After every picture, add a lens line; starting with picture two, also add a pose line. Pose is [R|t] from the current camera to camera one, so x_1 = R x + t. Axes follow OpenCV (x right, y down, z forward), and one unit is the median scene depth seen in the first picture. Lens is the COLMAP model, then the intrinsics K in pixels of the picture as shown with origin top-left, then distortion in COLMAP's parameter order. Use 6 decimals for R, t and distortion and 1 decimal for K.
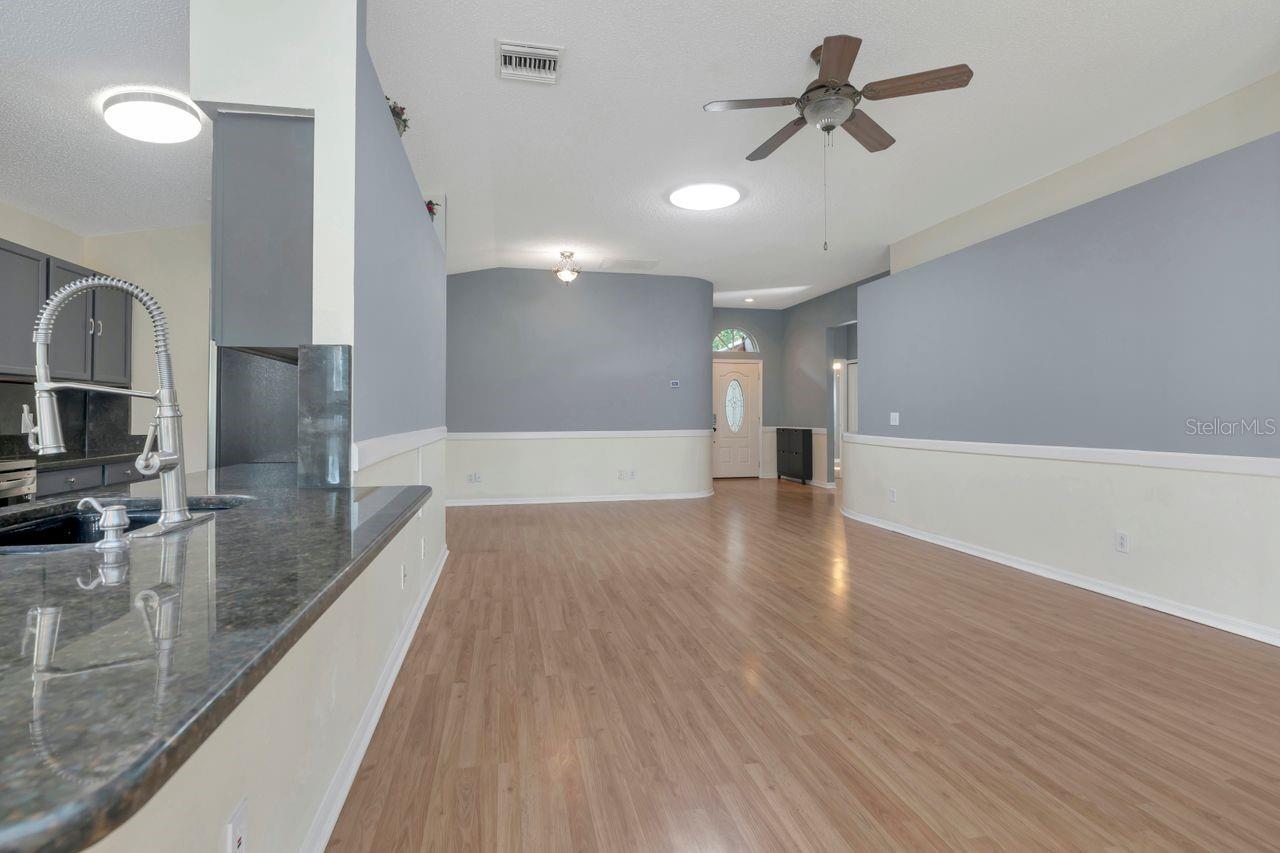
lens RADIAL K [[606.4, 0, 638.4], [0, 606.4, 418.2], [0, 0, 1]] dist [0.001644, 0.001097]
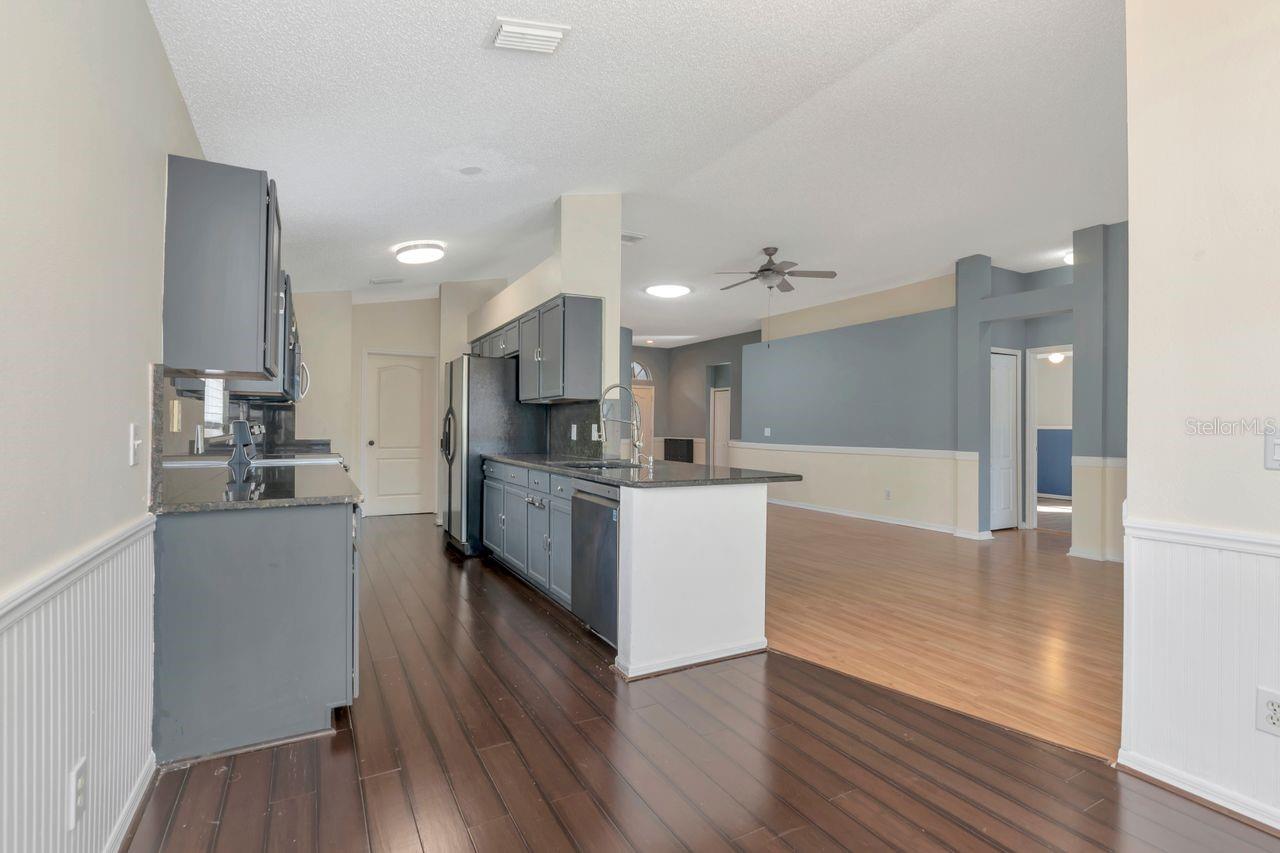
lens RADIAL K [[606.4, 0, 638.4], [0, 606.4, 418.2], [0, 0, 1]] dist [0.001644, 0.001097]
pose [[0.958602, 0.001130, 0.284746, -0.365704], [0.005455, 0.999736, -0.022332, 0.001380], [-0.284696, 0.022960, 0.958343, -0.430067]]
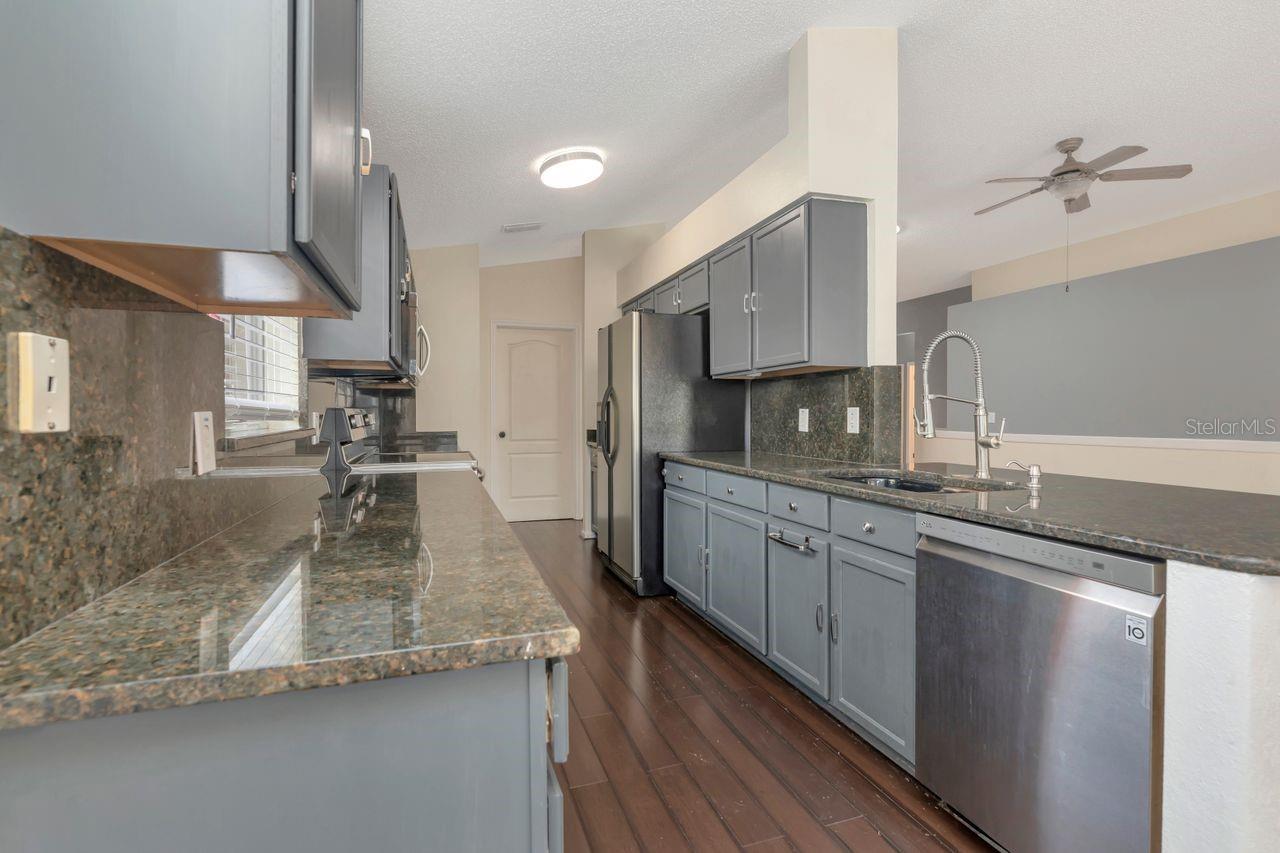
lens RADIAL K [[606.4, 0, 638.4], [0, 606.4, 418.2], [0, 0, 1]] dist [0.001644, 0.001097]
pose [[0.993448, -0.012502, 0.113597, -0.425274], [0.012901, 0.999913, -0.002778, -0.000768], [-0.113552, 0.004225, 0.993523, -0.125524]]
